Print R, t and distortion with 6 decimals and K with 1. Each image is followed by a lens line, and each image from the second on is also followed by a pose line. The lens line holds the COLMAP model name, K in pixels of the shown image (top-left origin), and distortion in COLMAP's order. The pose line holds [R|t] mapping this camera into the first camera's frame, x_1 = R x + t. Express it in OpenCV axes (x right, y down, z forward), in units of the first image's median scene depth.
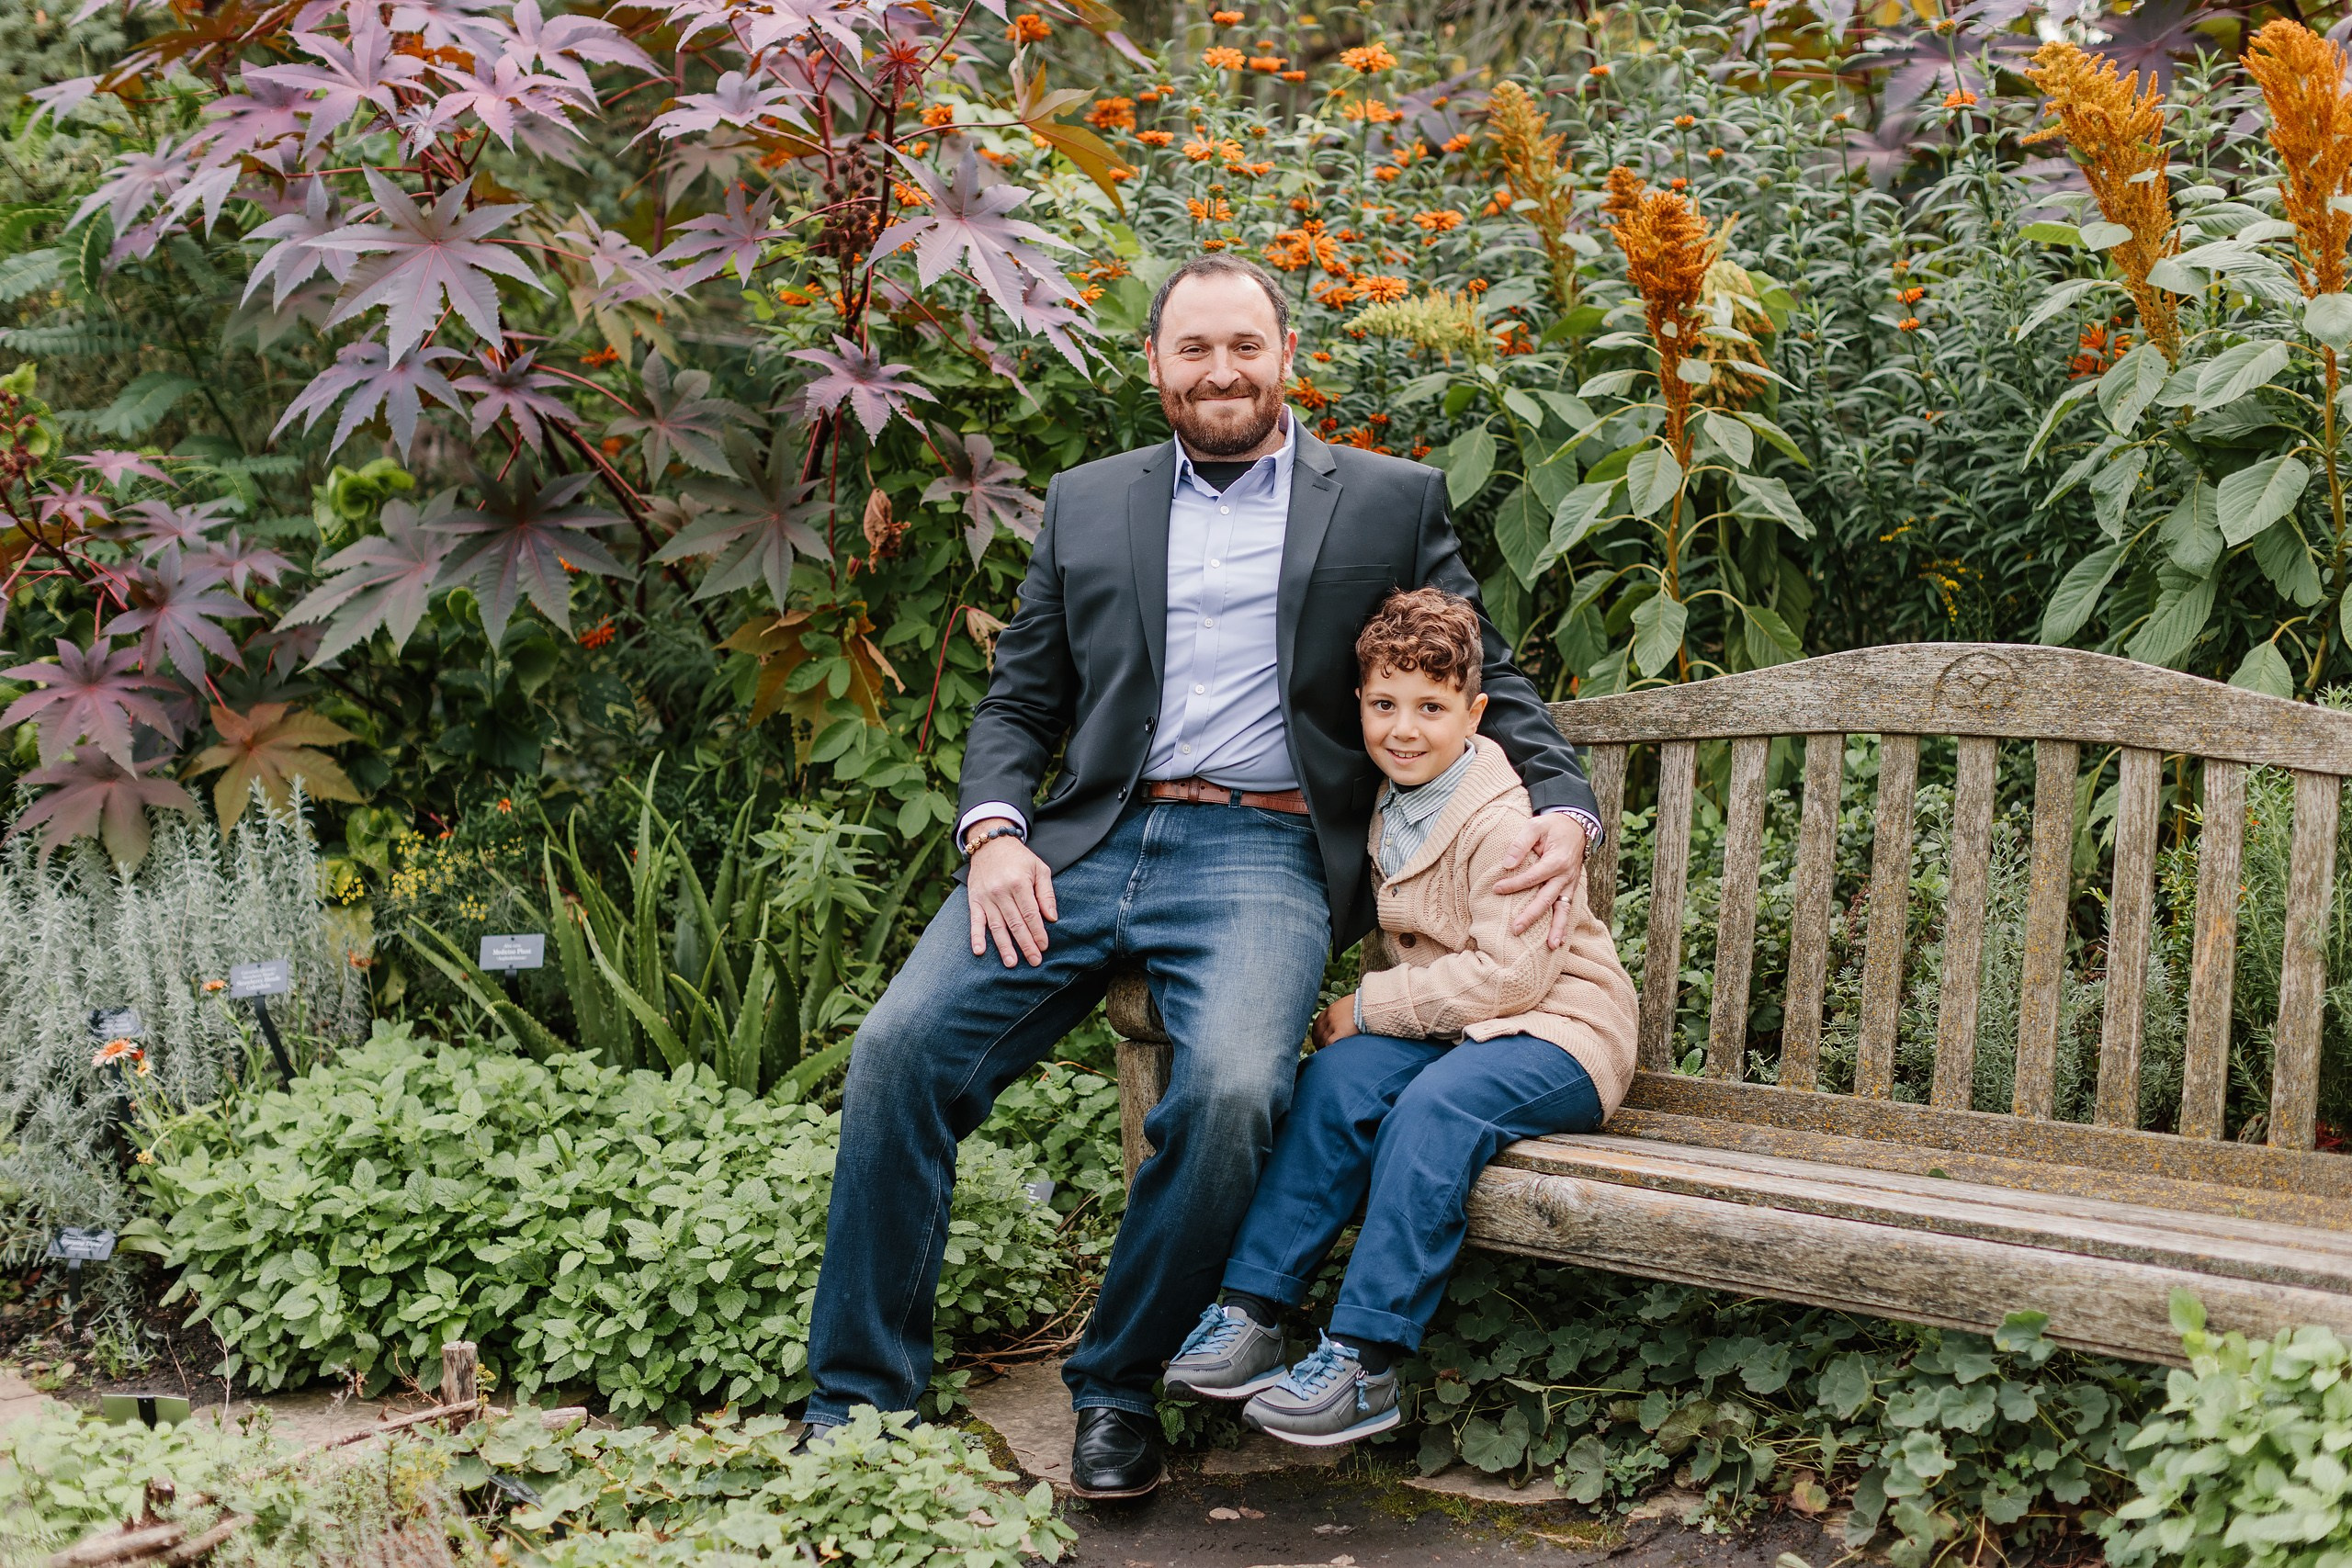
lens RADIAL K [[3493.2, 0, 1218.8], [0, 3493.2, 730.8], [0, 0, 1]] dist [-0.177938, 0.361498]
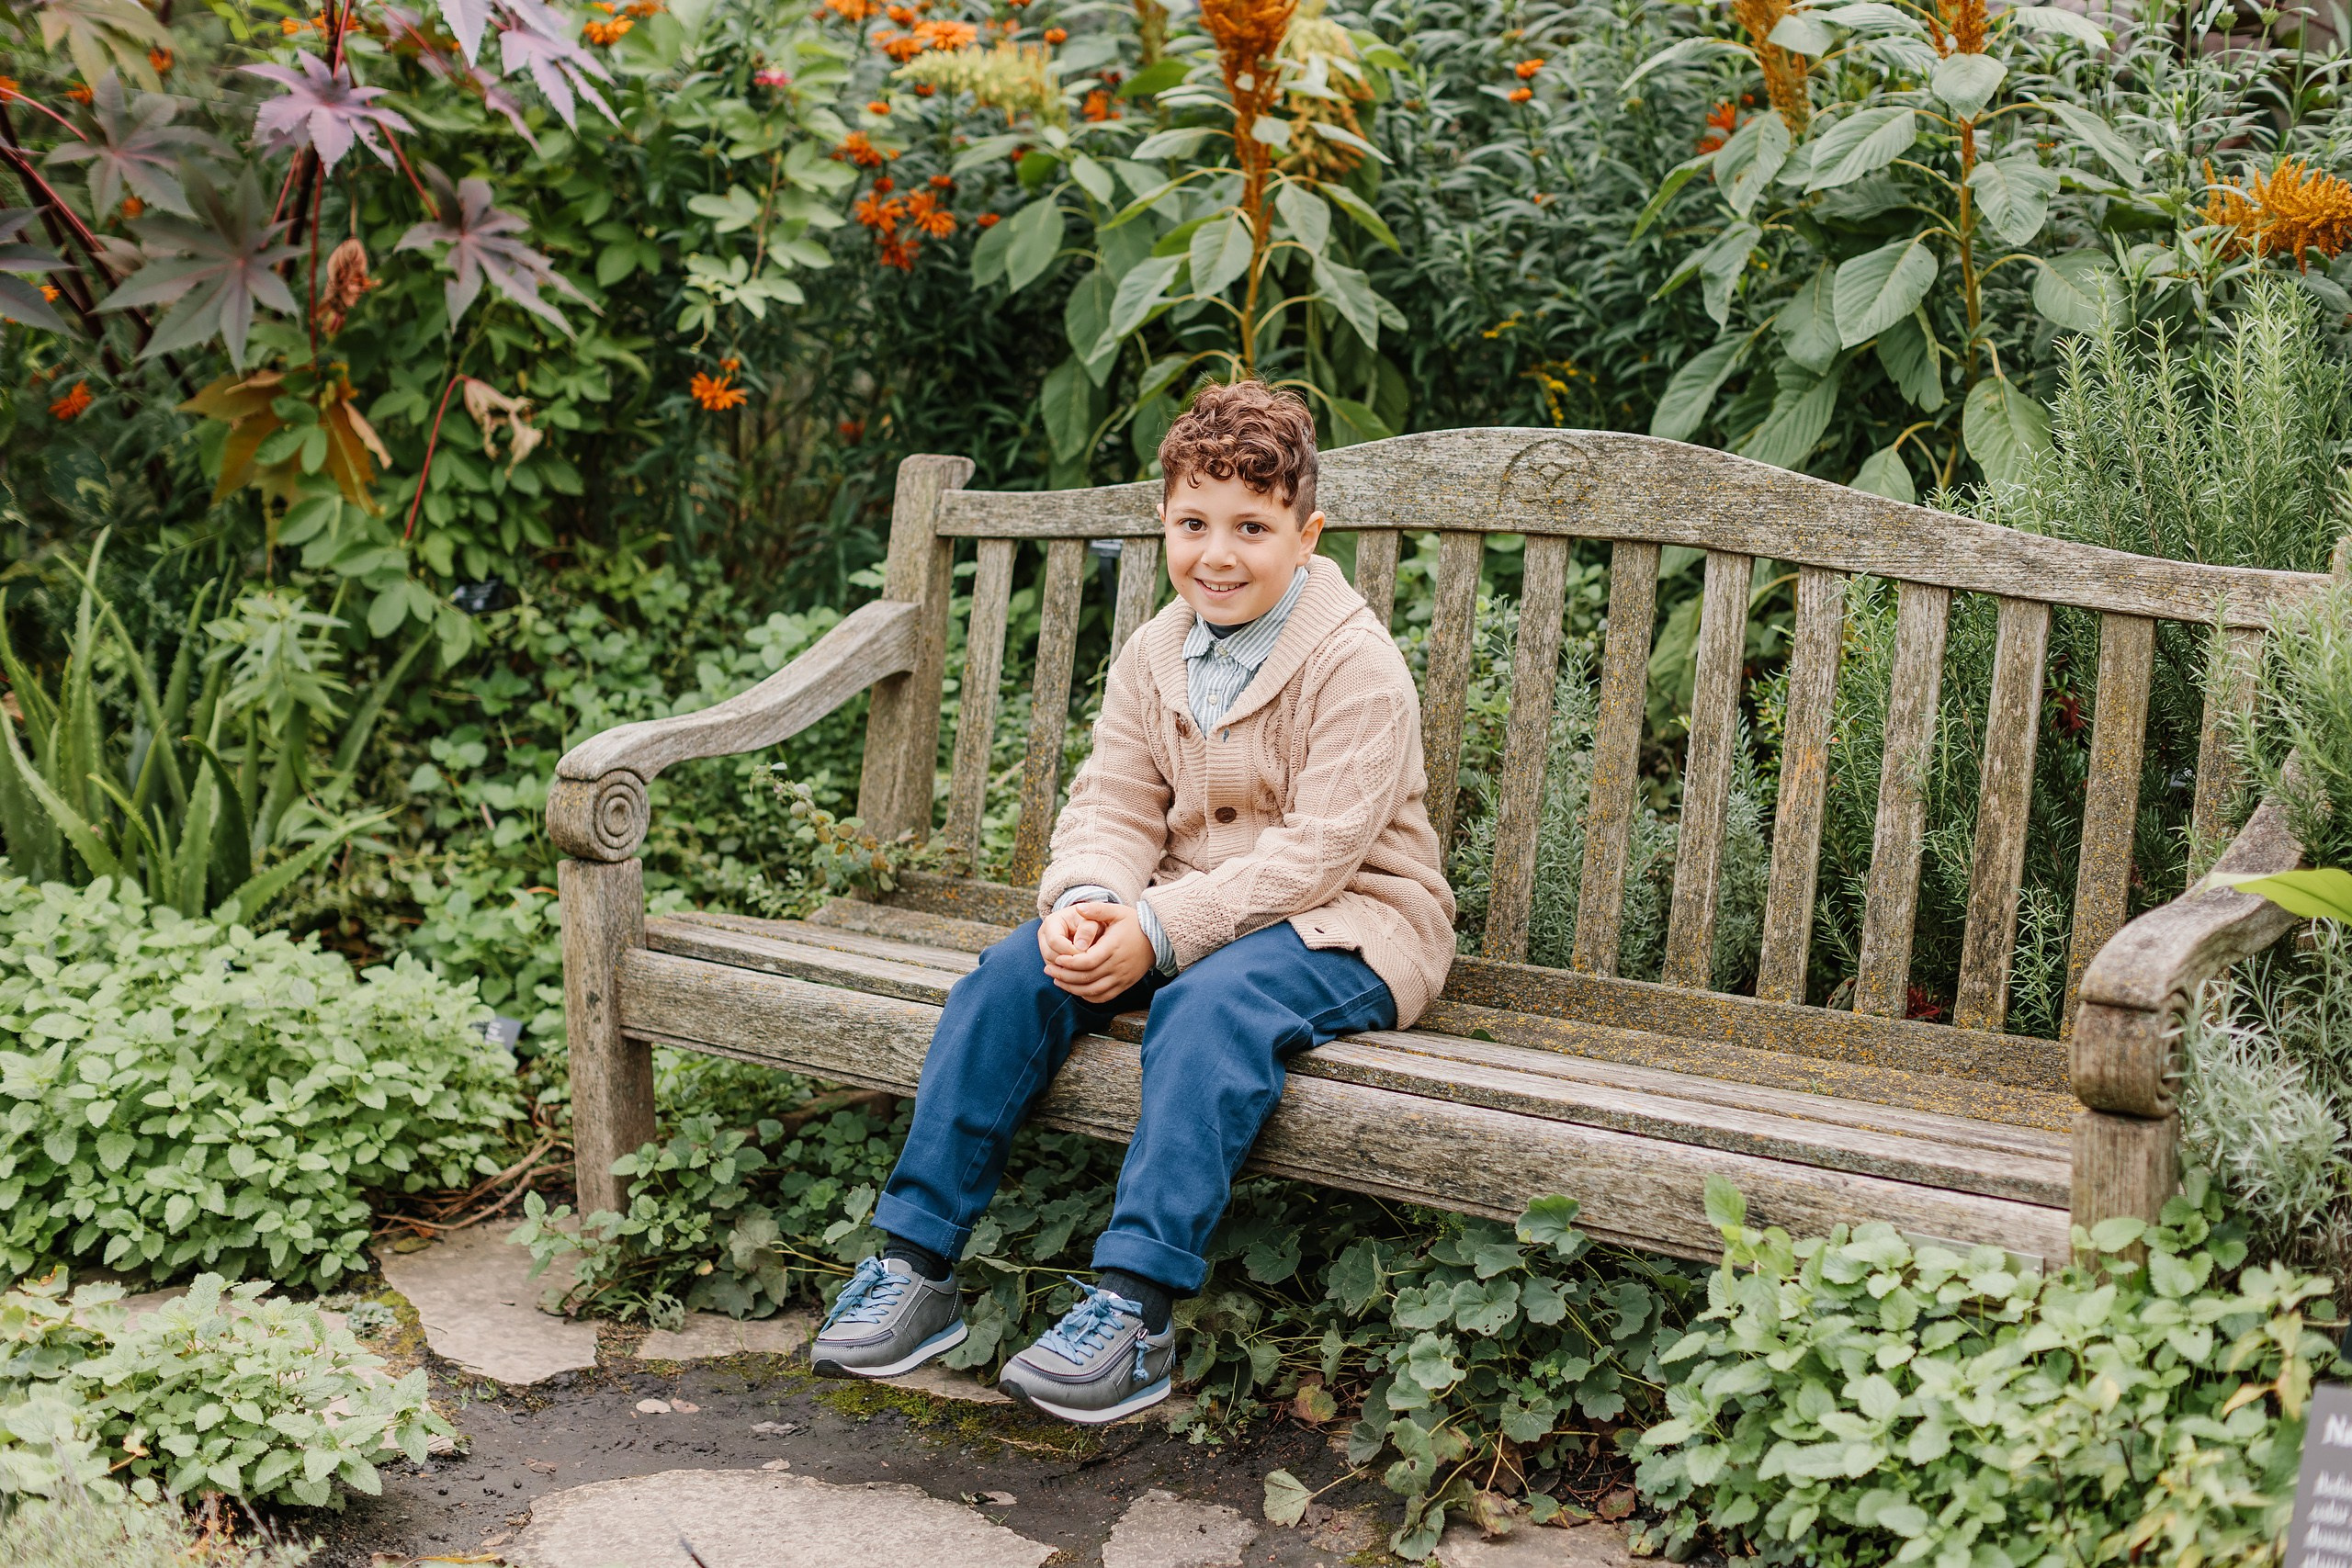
lens RADIAL K [[3621.4, 0, 1179.4], [0, 3621.4, 668.8], [0, 0, 1]] dist [-0.232415, 0.658783]
pose [[0.995965, 0.030252, 0.084493, 0.049702], [-0.032423, 0.999175, 0.024441, 0.015374], [-0.083684, -0.027082, 0.996124, 0.100754]]
